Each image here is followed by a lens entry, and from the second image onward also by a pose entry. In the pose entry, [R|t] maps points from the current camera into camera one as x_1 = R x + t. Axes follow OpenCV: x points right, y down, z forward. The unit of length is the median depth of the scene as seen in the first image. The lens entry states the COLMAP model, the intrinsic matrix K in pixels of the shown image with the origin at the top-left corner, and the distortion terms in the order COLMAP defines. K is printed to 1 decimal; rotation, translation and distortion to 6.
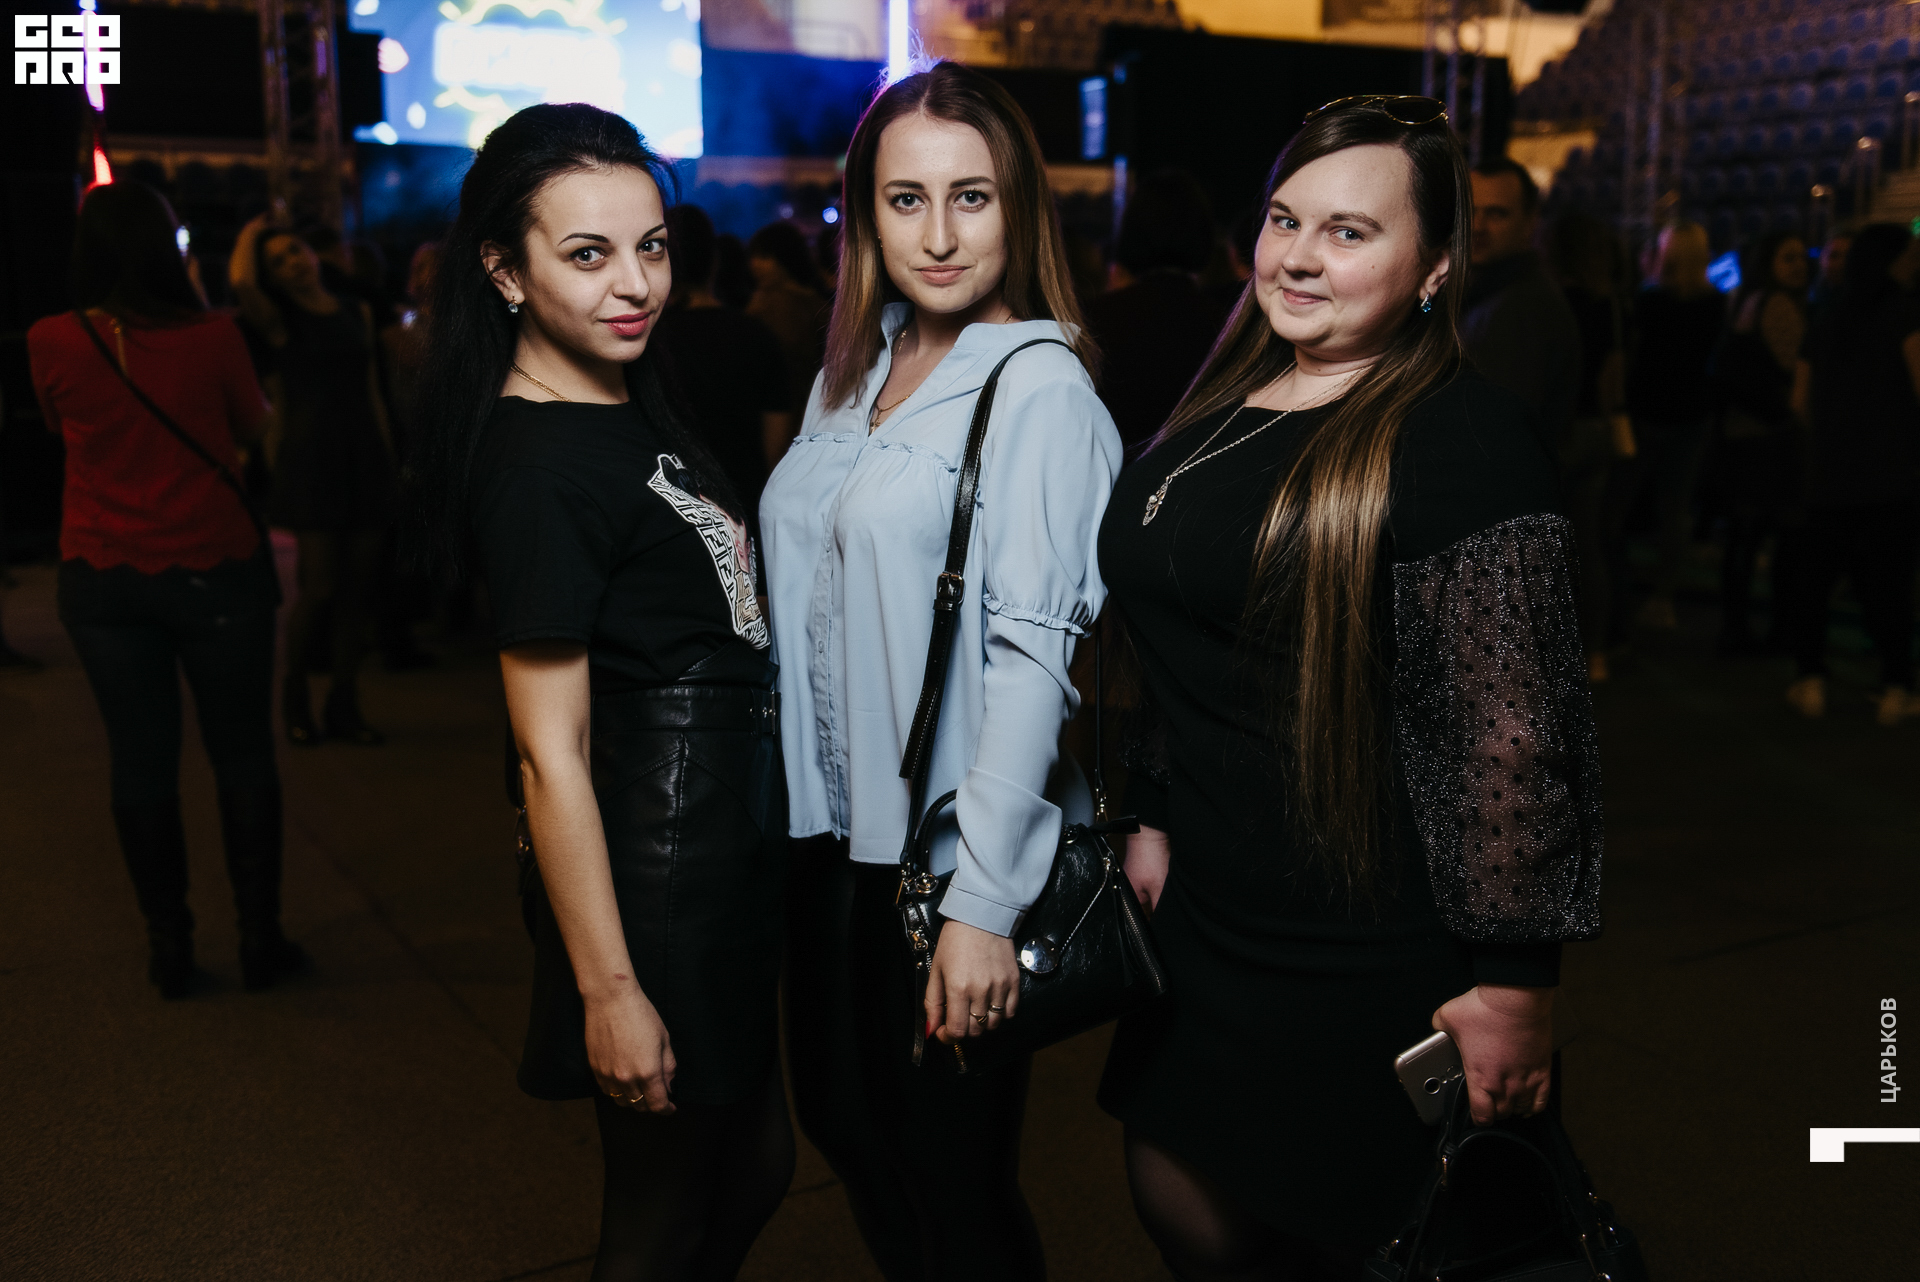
lens RADIAL K [[1844.7, 0, 967.7], [0, 1844.7, 636.5], [0, 0, 1]] dist [0.018656, 0.000000]
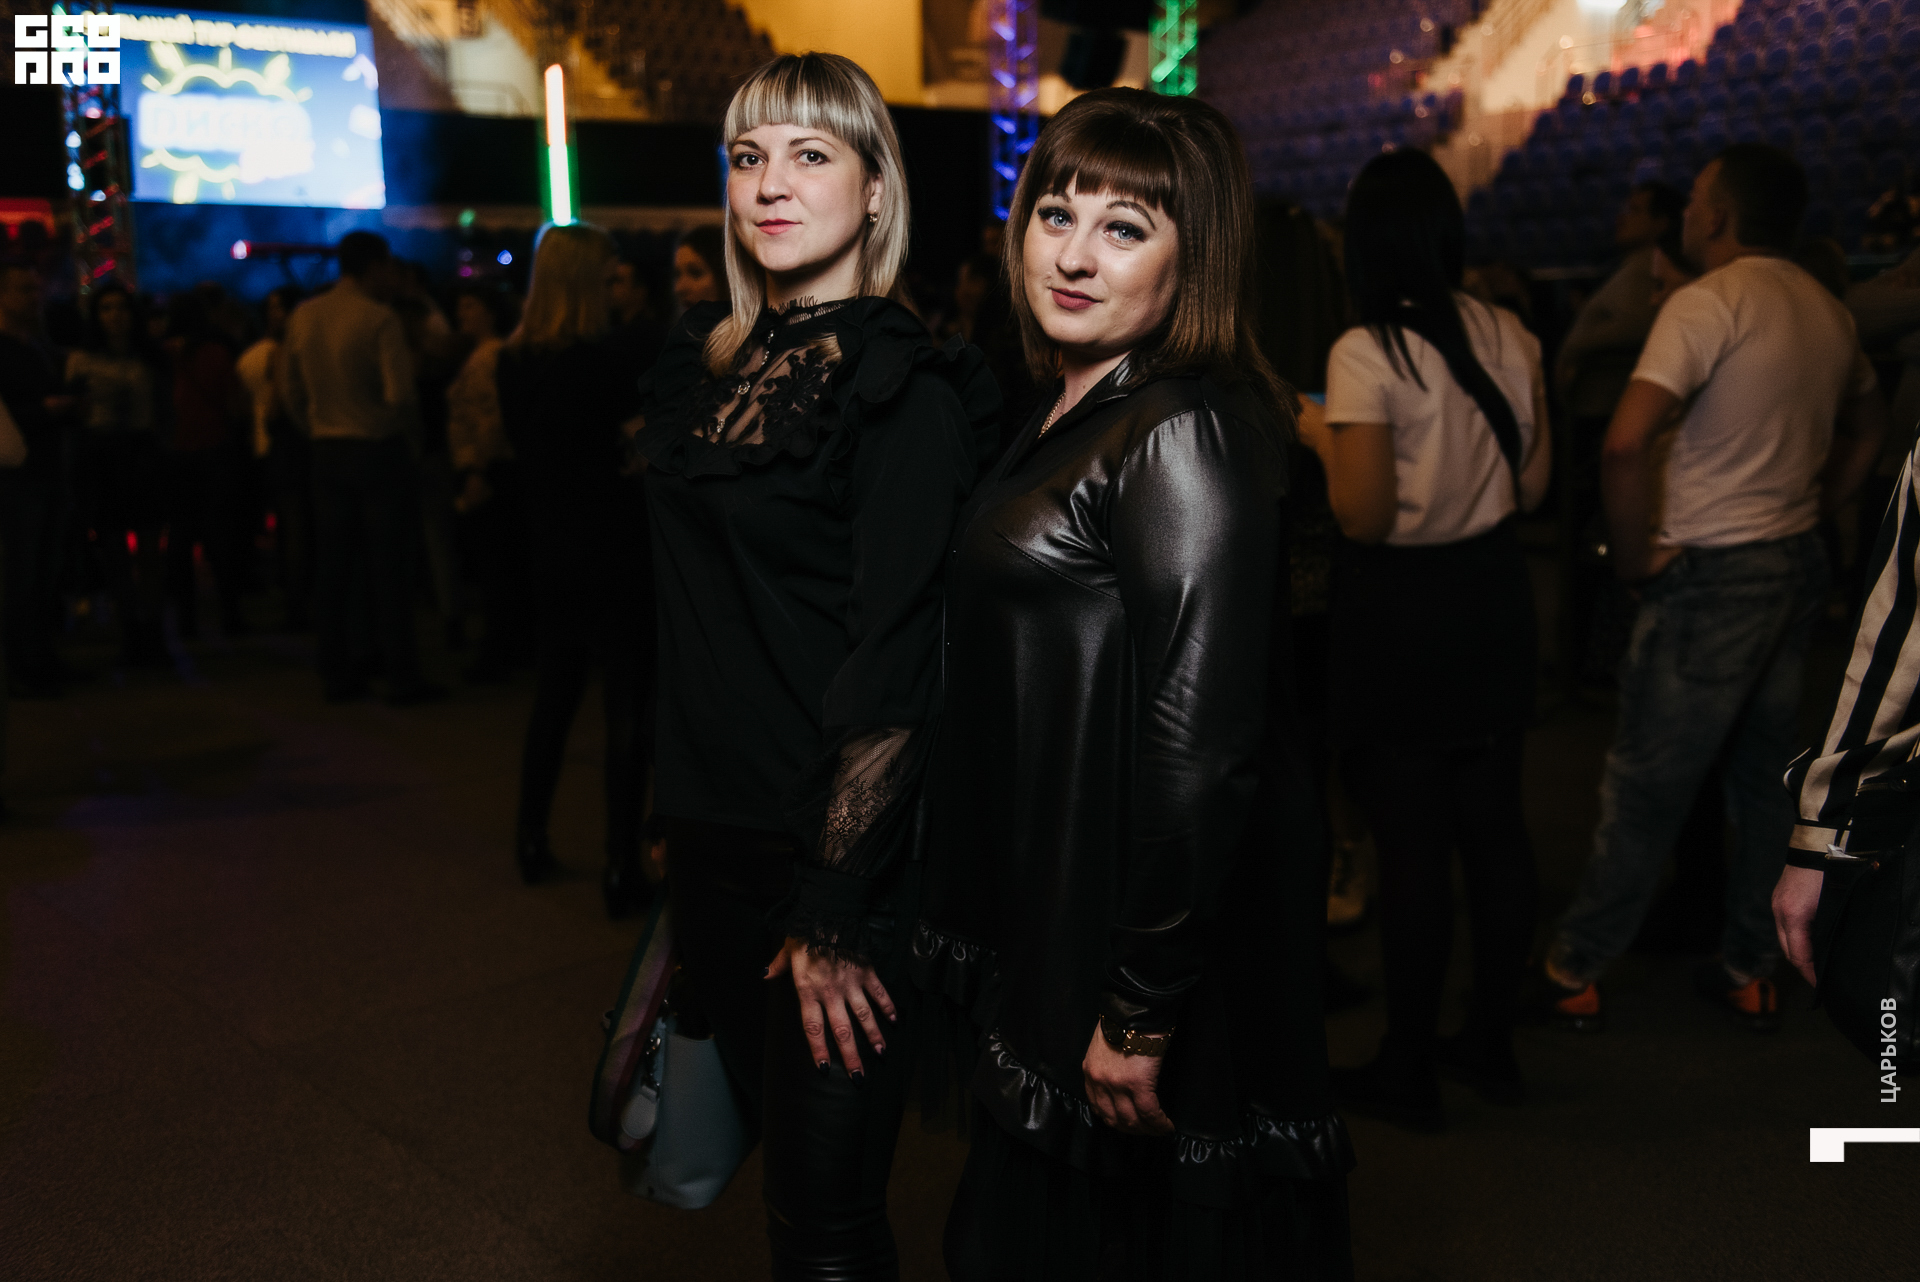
lens RADIAL K [[1844.7, 0, 954.0], [0, 1844.7, 651.3], [0, 0, 1]] dist [0.018656, 0.000000]
pose [[0.982703, -0.055063, 0.176814, -0.014635], [0.056128, 0.998423, -0.001025, 0.028067], [-0.176479, 0.010931, 0.984244, -0.150594]]
